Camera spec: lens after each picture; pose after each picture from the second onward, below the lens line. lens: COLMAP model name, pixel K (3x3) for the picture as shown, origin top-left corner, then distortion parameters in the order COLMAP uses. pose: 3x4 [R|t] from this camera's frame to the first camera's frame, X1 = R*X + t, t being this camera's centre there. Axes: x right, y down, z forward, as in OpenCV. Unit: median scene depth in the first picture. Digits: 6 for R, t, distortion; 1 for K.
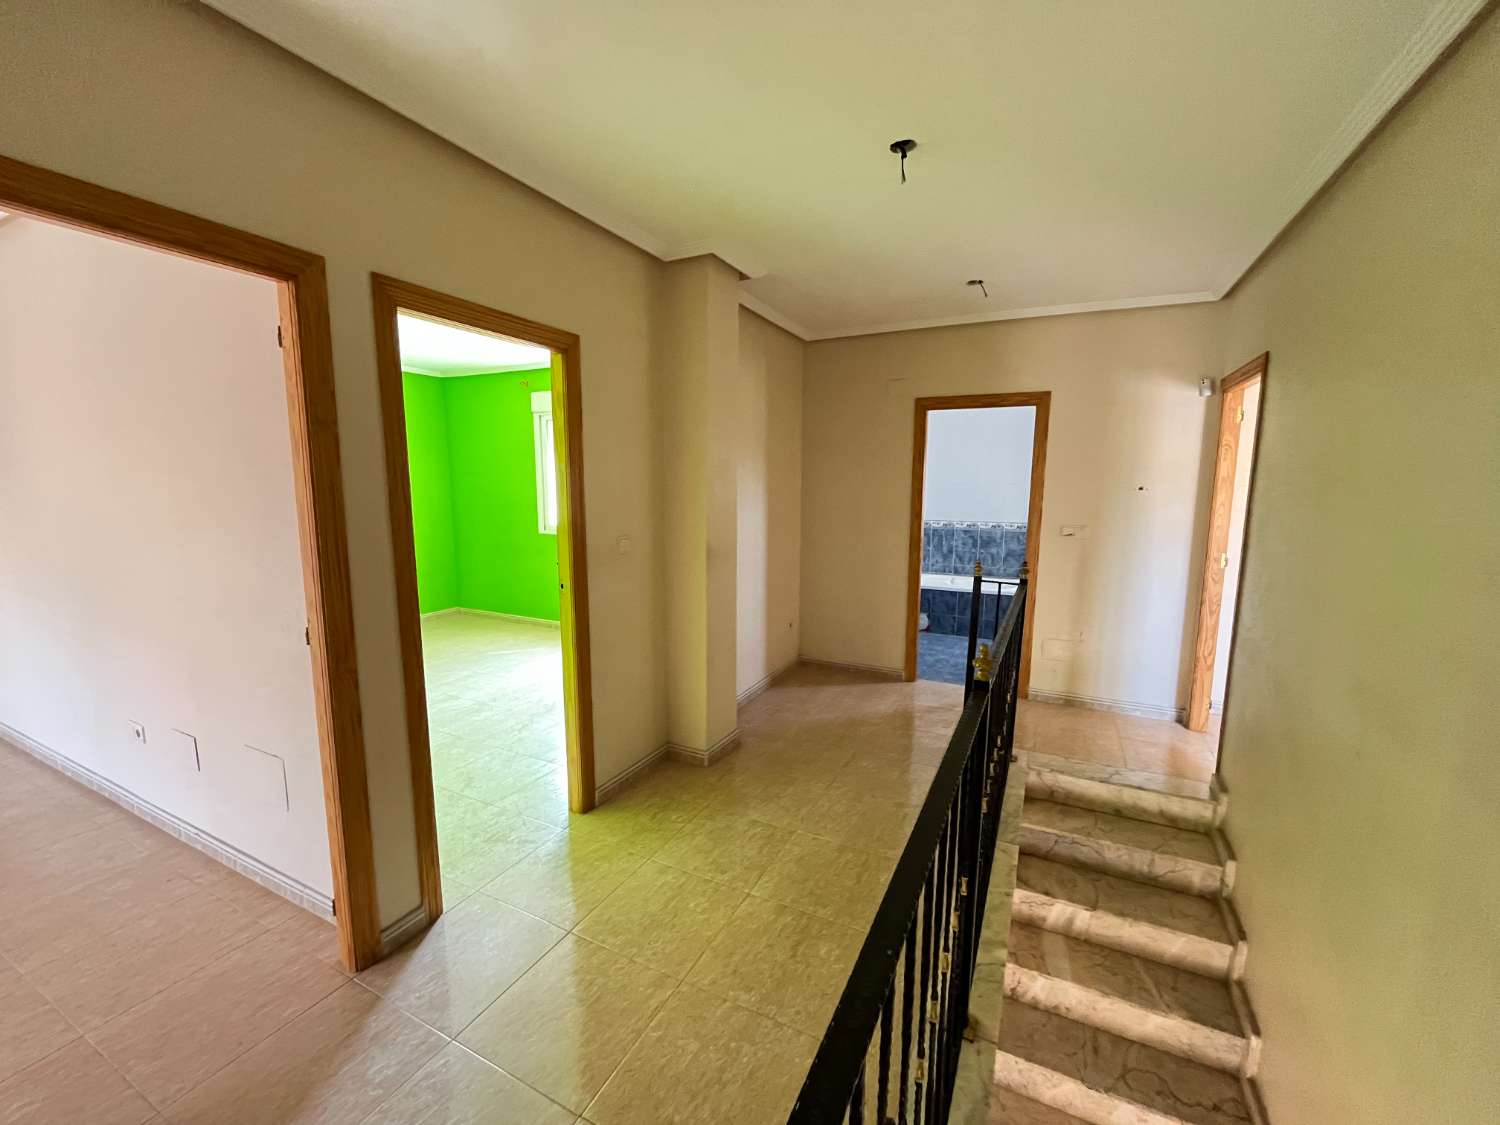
lens RADIAL K [[609.3, 0, 747.6], [0, 609.3, 567.0], [0, 0, 1]] dist [-0.002063, -0.000774]
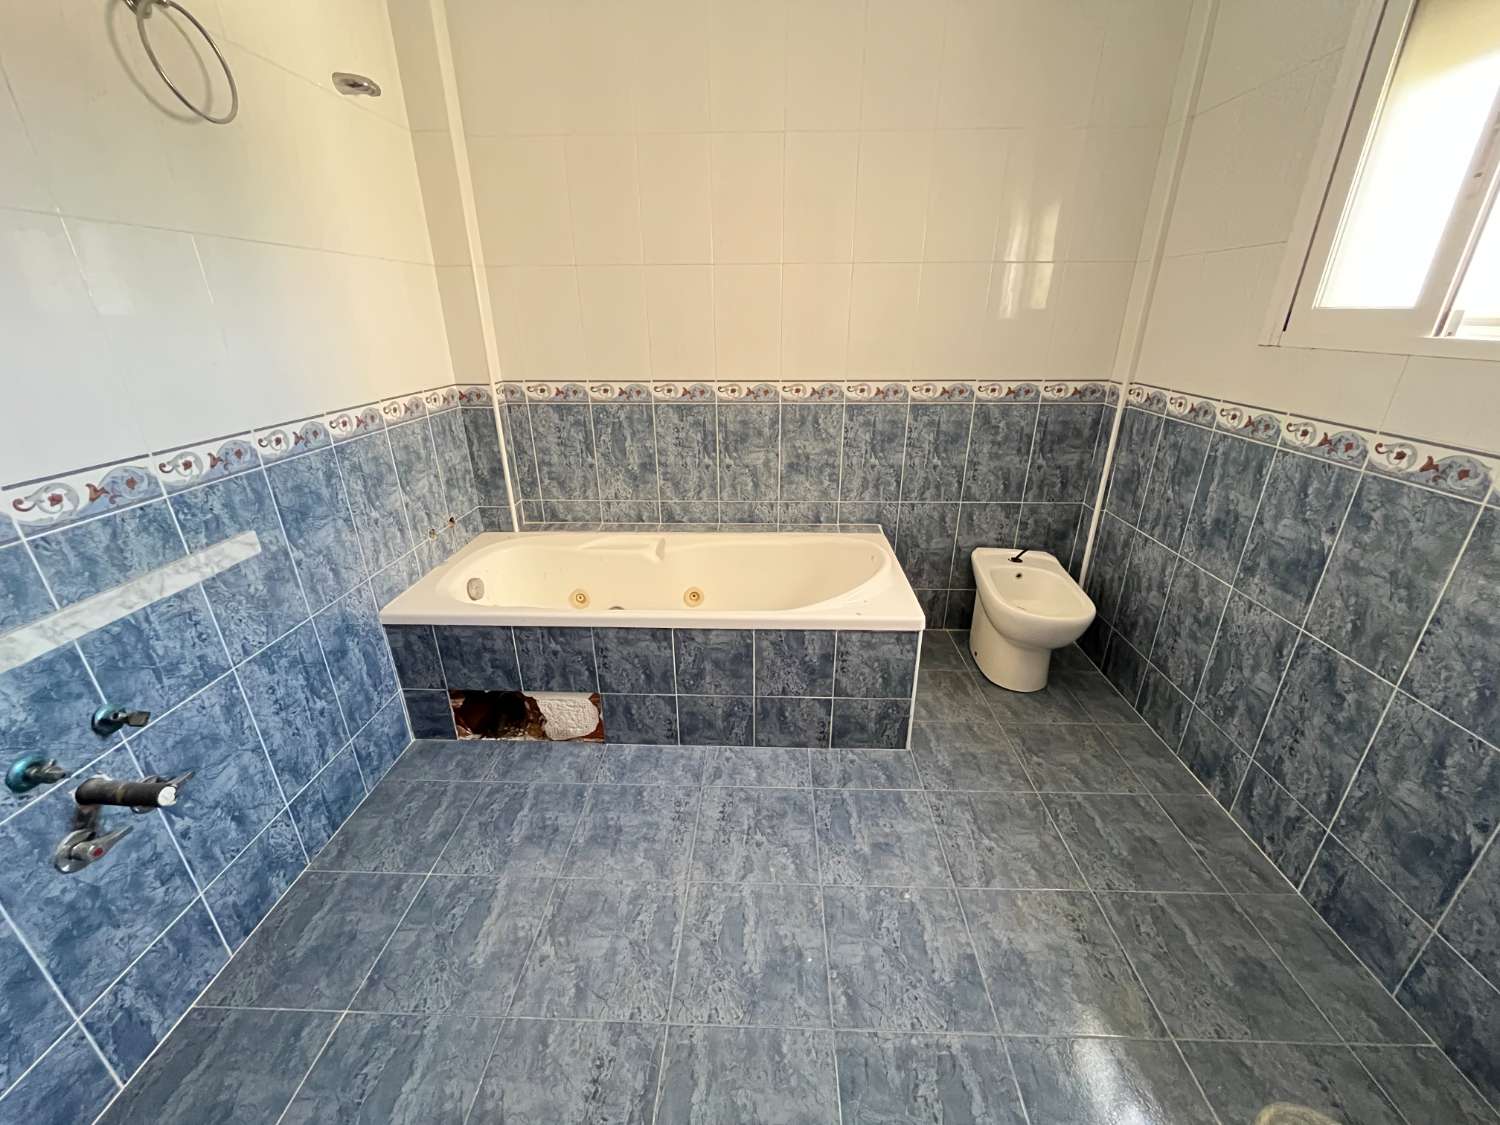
lens RADIAL K [[609.3, 0, 752.9], [0, 609.3, 564.7], [0, 0, 1]] dist [-0.002063, -0.000774]
pose [[0.905598, -0.173762, 0.386910, 0.242298], [0.069331, 0.960604, 0.269133, -0.064589], [-0.418432, -0.216901, 0.881969, 0.648409]]
